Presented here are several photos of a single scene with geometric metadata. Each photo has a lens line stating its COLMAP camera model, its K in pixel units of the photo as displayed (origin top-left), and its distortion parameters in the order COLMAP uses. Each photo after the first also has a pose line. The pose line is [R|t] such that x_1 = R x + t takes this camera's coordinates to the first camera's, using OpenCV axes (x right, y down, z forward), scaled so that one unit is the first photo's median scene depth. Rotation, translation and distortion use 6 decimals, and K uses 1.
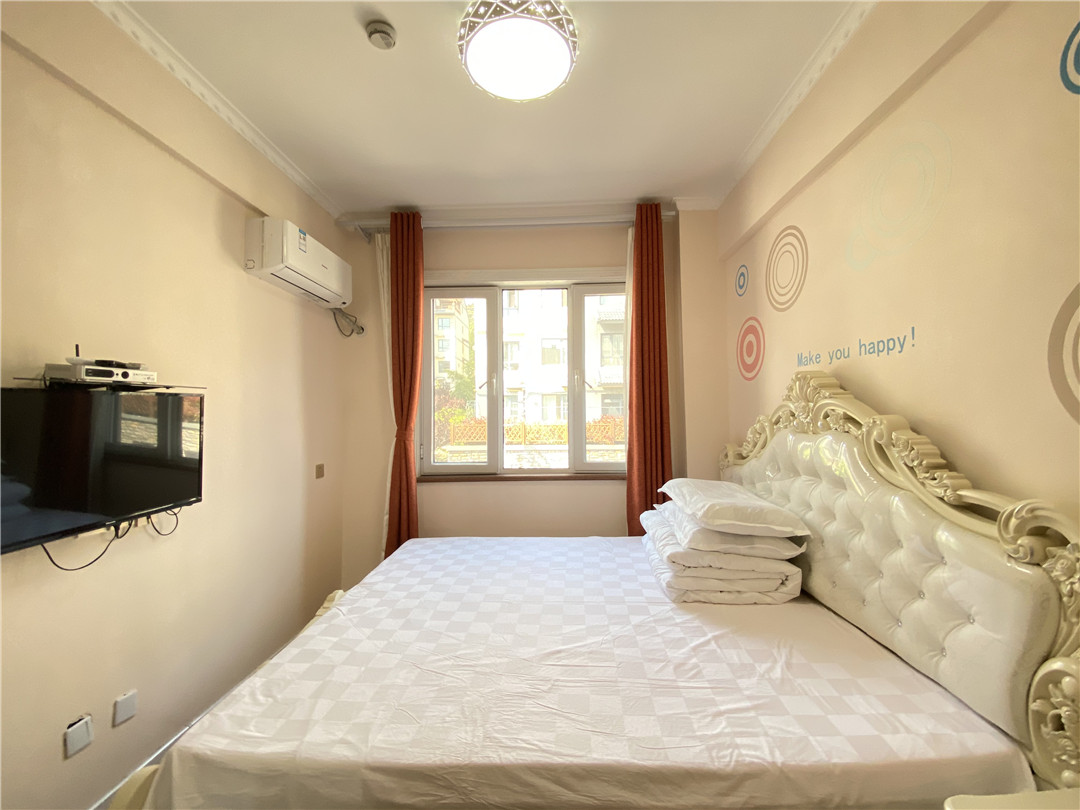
lens RADIAL K [[446.5, 0, 540.0], [0, 446.5, 405.0], [0, 0, 1]] dist [0.050531, -0.031613]
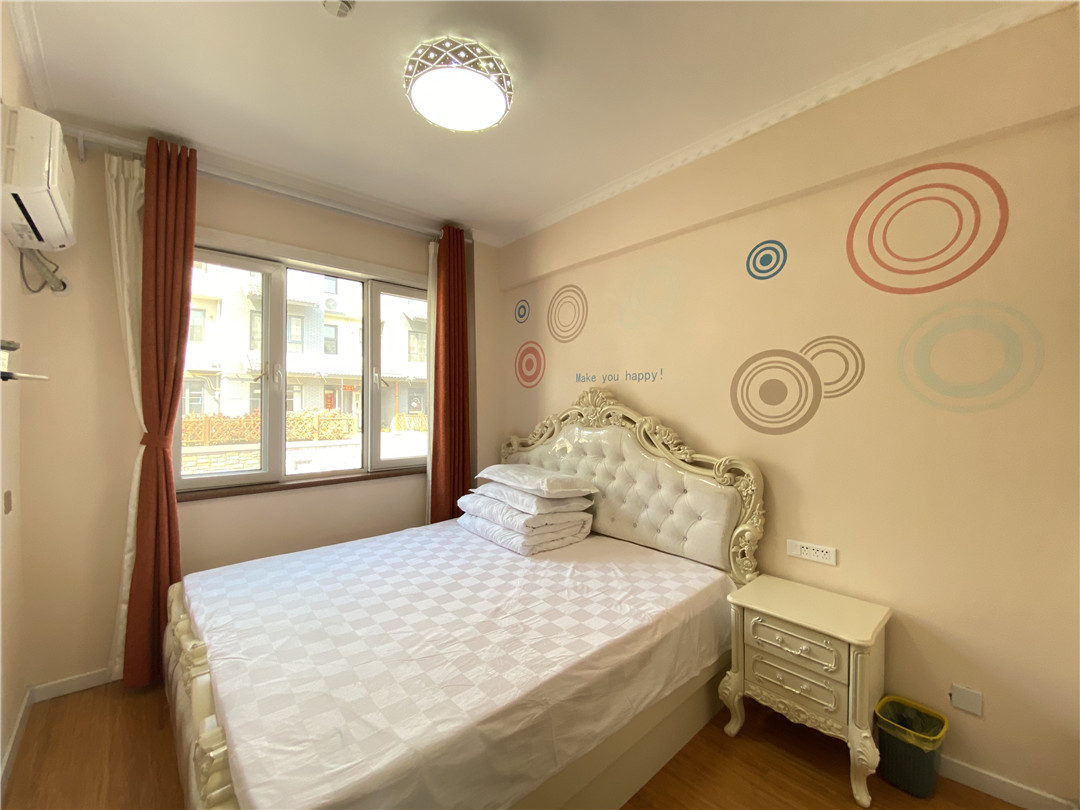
lens RADIAL K [[446.5, 0, 540.0], [0, 446.5, 405.0], [0, 0, 1]] dist [0.050531, -0.031613]
pose [[0.713396, 0.011750, 0.700663, -0.639372], [-0.024714, 0.999659, 0.008399, -0.022406], [-0.700325, -0.023308, 0.713443, 0.044161]]
